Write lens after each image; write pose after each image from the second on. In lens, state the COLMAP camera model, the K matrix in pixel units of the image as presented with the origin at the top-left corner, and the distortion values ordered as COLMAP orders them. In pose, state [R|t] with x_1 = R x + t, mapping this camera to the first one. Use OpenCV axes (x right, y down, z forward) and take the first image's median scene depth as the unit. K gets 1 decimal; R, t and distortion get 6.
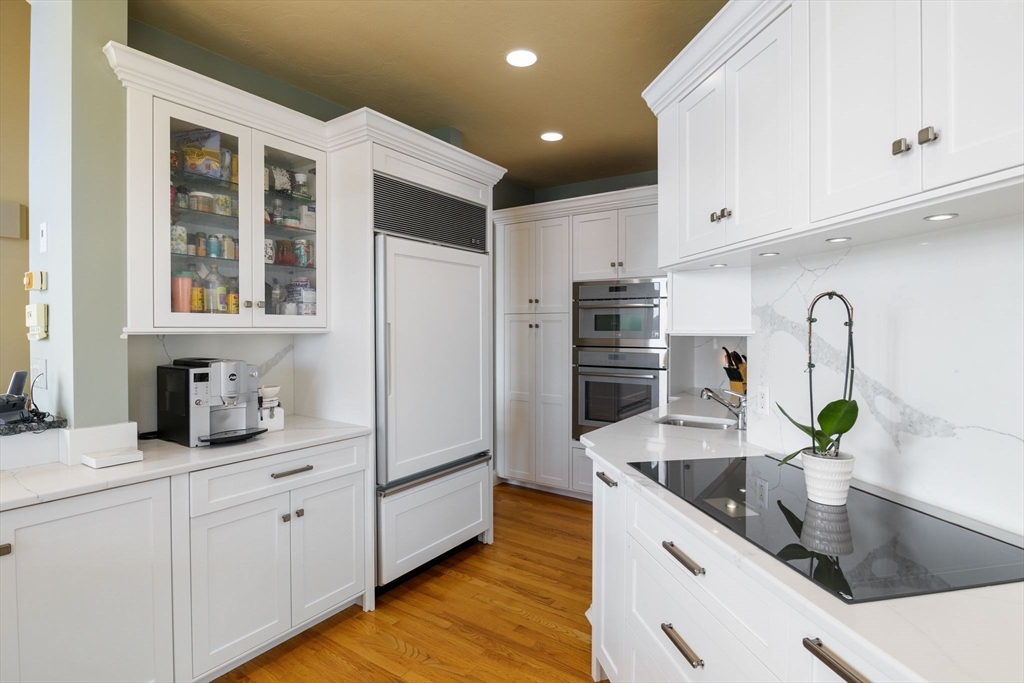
lens RADIAL K [[513.2, 0, 510.0], [0, 513.2, 336.5], [0, 0, 1]] dist [-0.008968, -0.000175]
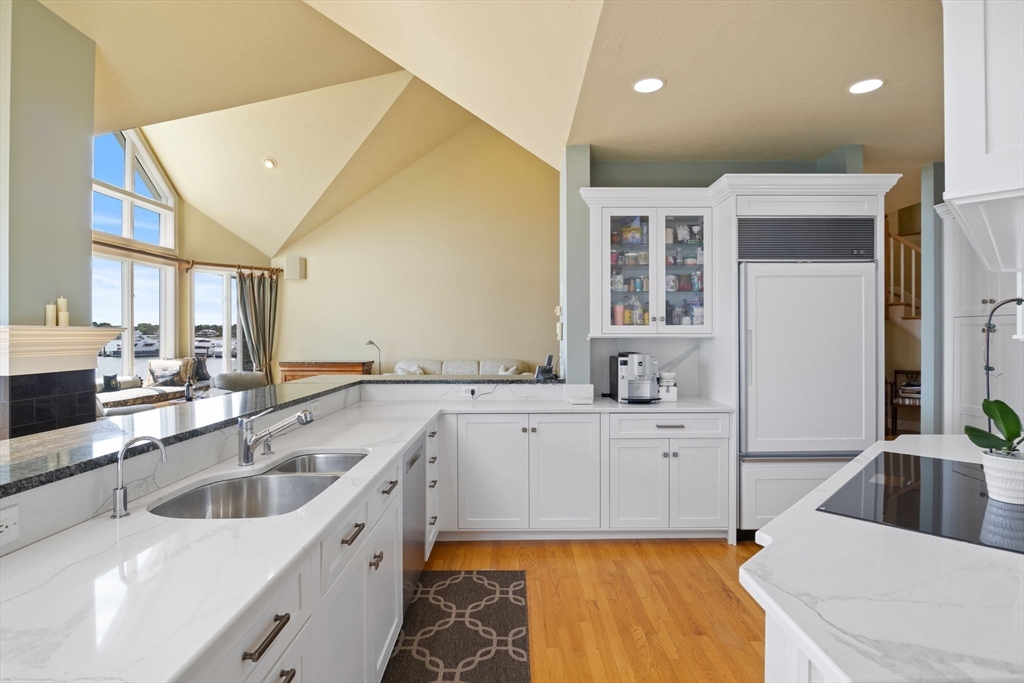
lens RADIAL K [[513.2, 0, 510.6], [0, 513.2, 334.8], [0, 0, 1]] dist [-0.008968, -0.000175]
pose [[0.559749, -0.001217, -0.828662, 0.558357], [-0.009448, 0.999925, -0.007850, 0.002564], [0.828609, 0.012223, 0.559695, -0.258672]]
